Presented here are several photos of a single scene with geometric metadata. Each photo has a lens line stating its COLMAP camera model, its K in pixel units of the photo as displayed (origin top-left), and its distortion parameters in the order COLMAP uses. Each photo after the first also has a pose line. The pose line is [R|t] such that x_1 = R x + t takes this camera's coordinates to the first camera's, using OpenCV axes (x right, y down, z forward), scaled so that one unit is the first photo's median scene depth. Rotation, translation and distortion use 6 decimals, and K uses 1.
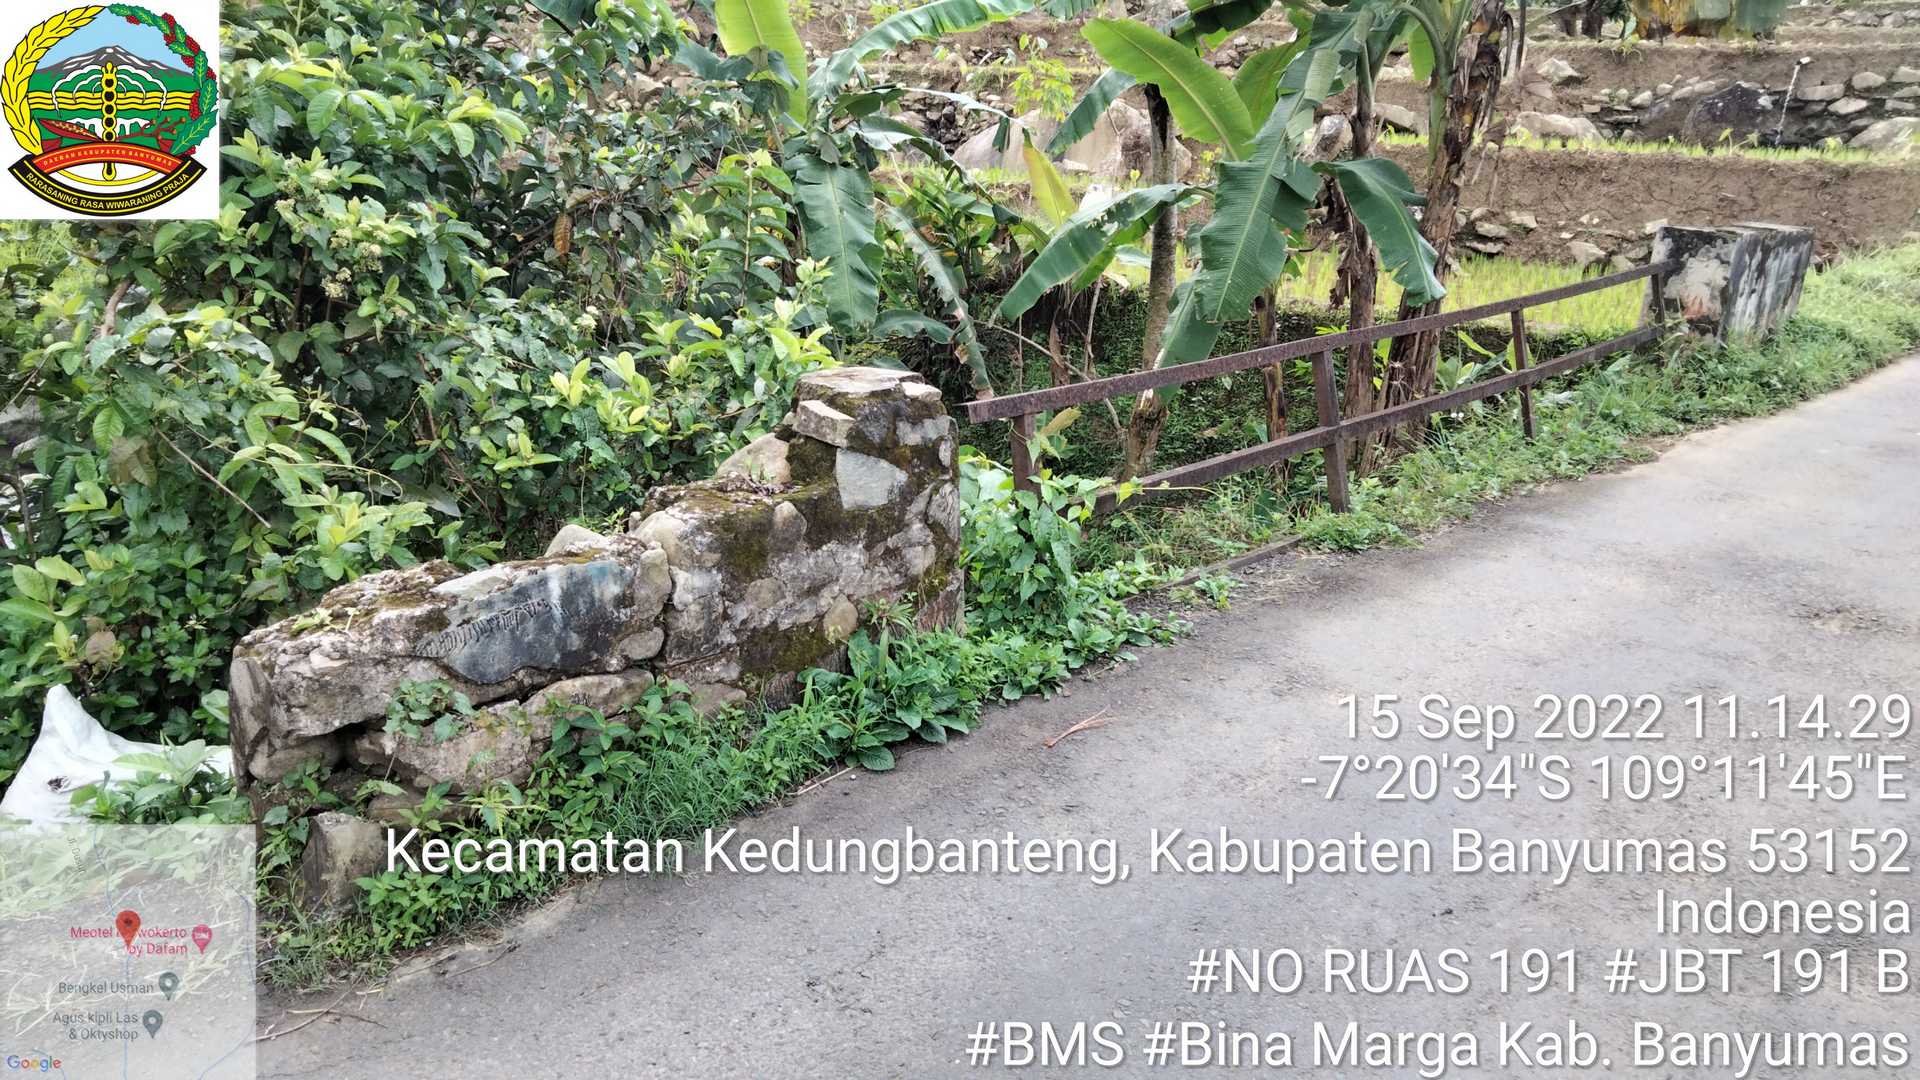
lens RADIAL K [[1383.5, 0, 960.0], [0, 1383.5, 540.0], [0, 0, 1]] dist [-0.007079, 0.002832]
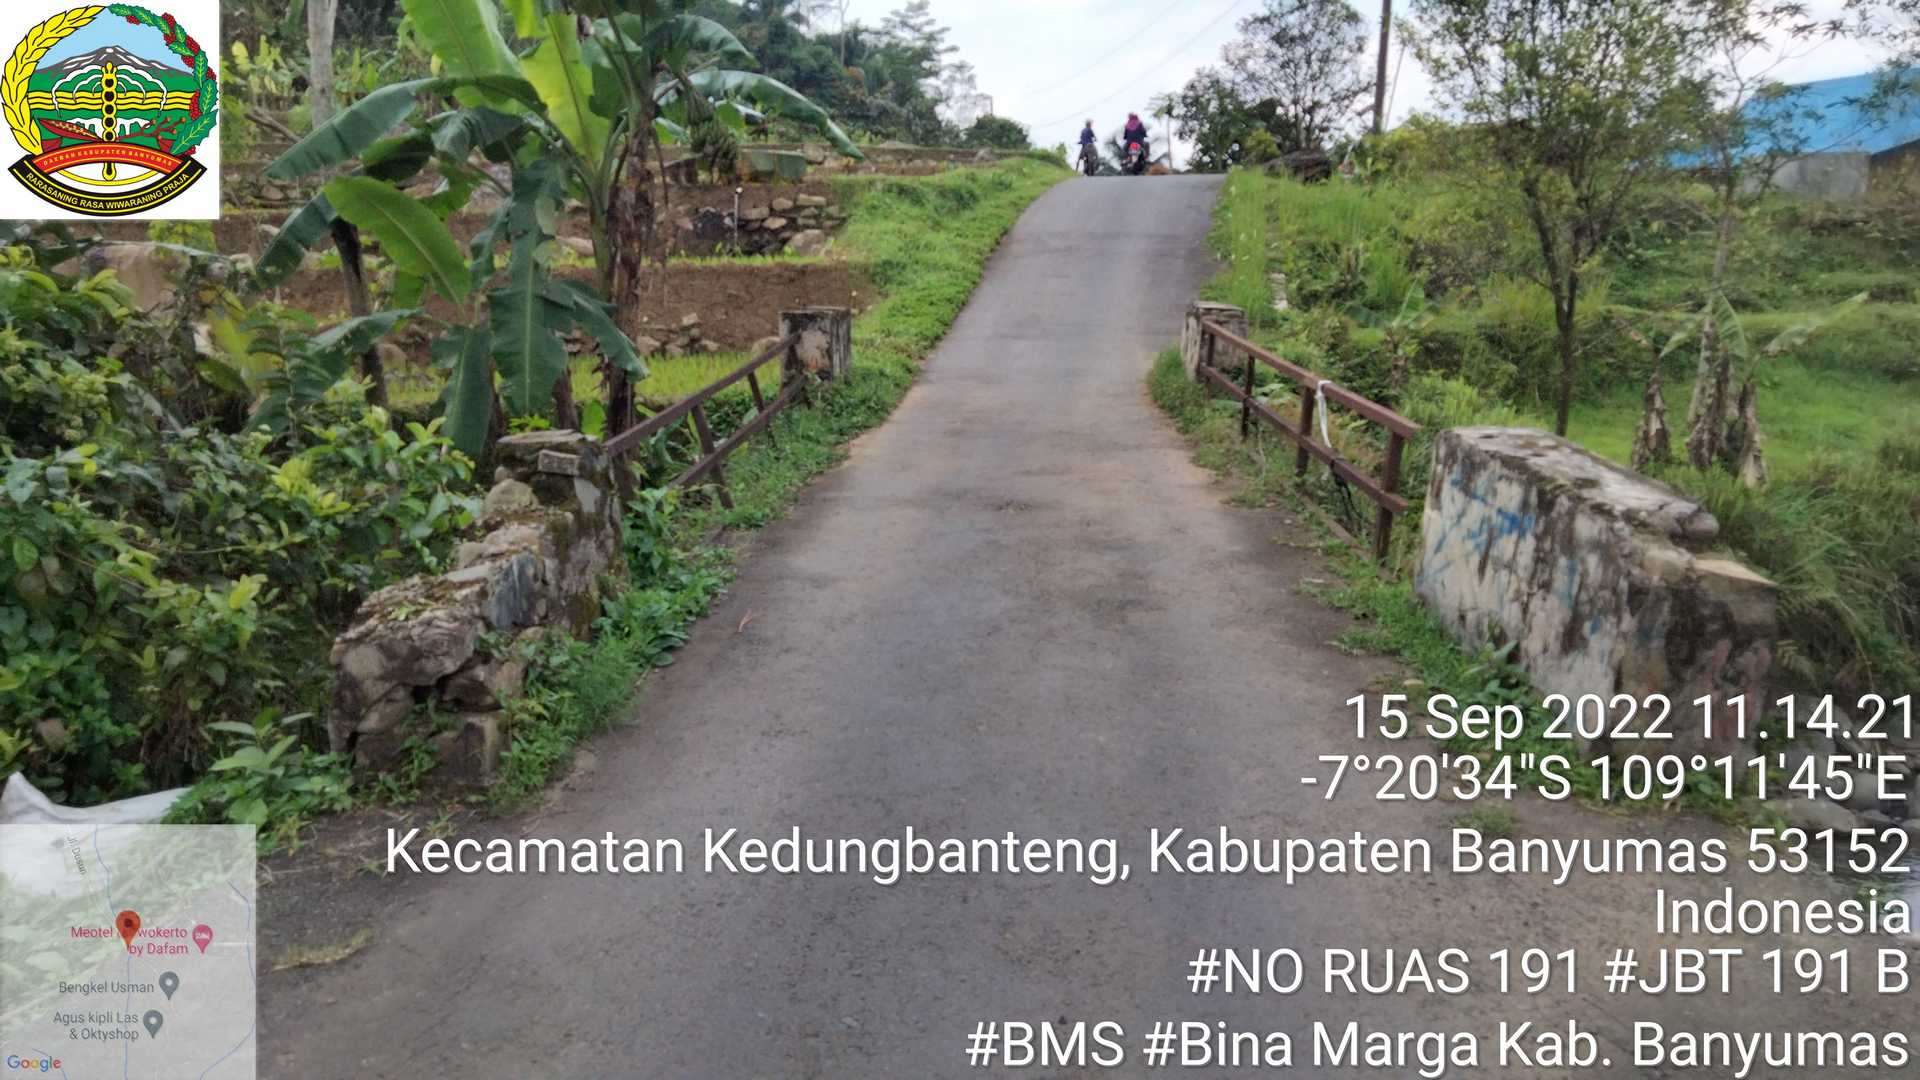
lens RADIAL K [[1383.5, 0, 960.0], [0, 1383.5, 540.0], [0, 0, 1]] dist [-0.007079, 0.002832]
pose [[0.730377, -0.180141, 0.658862, -0.207006], [0.233060, 0.972433, 0.007517, 0.023280], [-0.642054, 0.148064, 0.752226, -0.107549]]
